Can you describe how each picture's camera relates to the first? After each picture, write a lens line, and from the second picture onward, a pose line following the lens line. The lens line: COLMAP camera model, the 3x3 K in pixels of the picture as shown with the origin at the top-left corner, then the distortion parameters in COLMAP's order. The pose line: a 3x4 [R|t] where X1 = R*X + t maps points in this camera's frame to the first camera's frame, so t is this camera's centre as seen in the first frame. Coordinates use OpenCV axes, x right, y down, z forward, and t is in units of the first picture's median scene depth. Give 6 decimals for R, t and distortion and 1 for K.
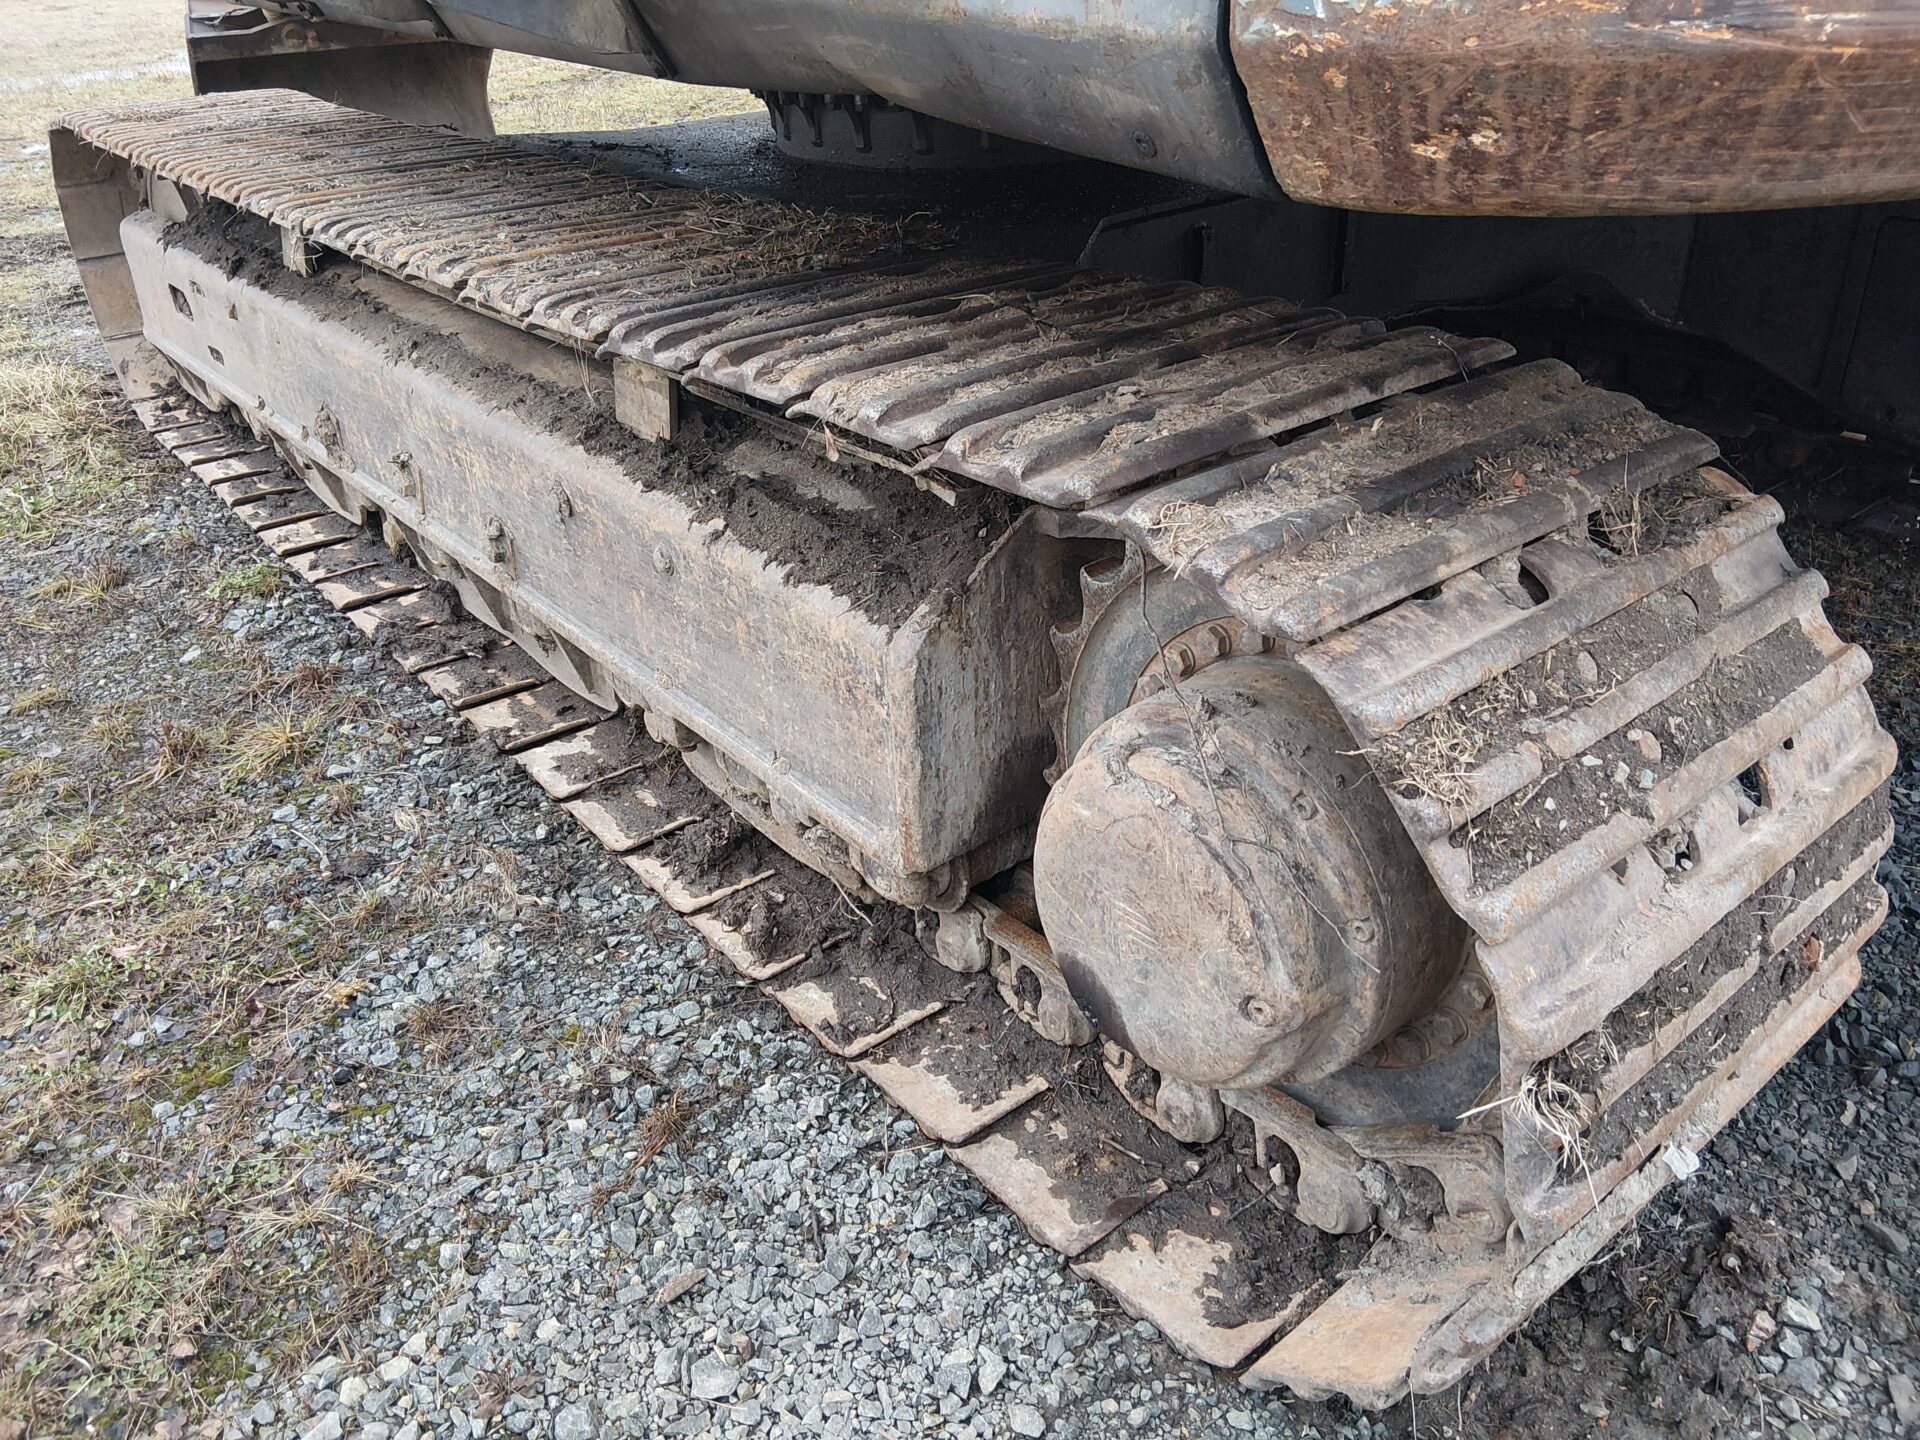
lens RADIAL K [[1443.6, 0, 968.6], [0, 1443.6, 709.0], [0, 0, 1]] dist [0.069689, -0.114385]
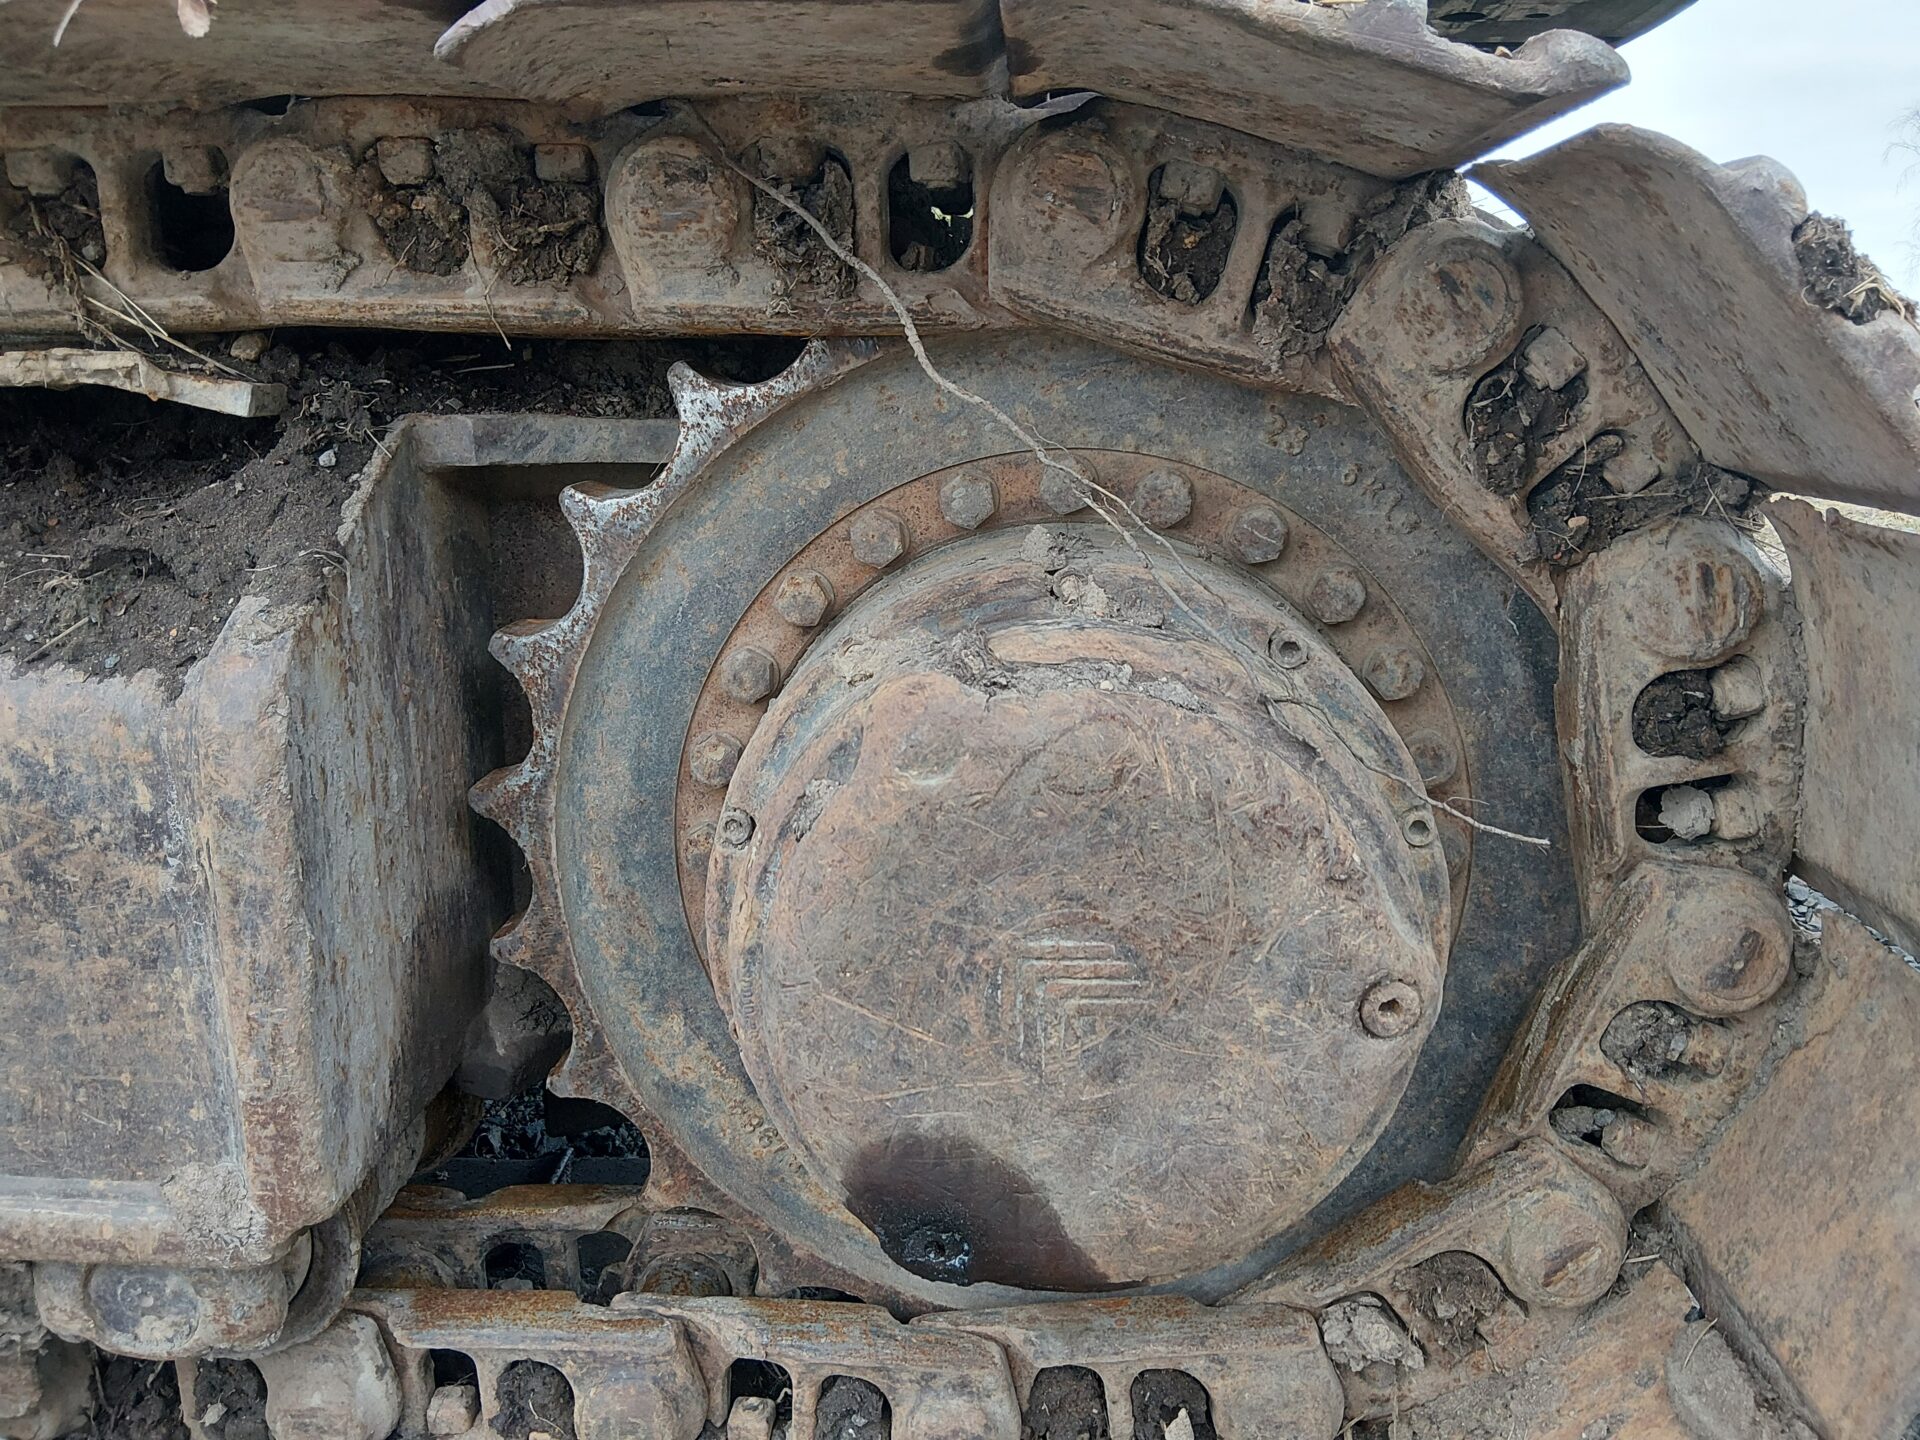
lens RADIAL K [[1443.6, 0, 955.9], [0, 1443.6, 723.9], [0, 0, 1]] dist [0.069689, -0.114385]
pose [[0.684195, -0.140854, 0.715567, -0.184560], [0.328758, 0.935393, -0.130220, 0.085513], [-0.650995, 0.324345, 0.686299, 0.471671]]
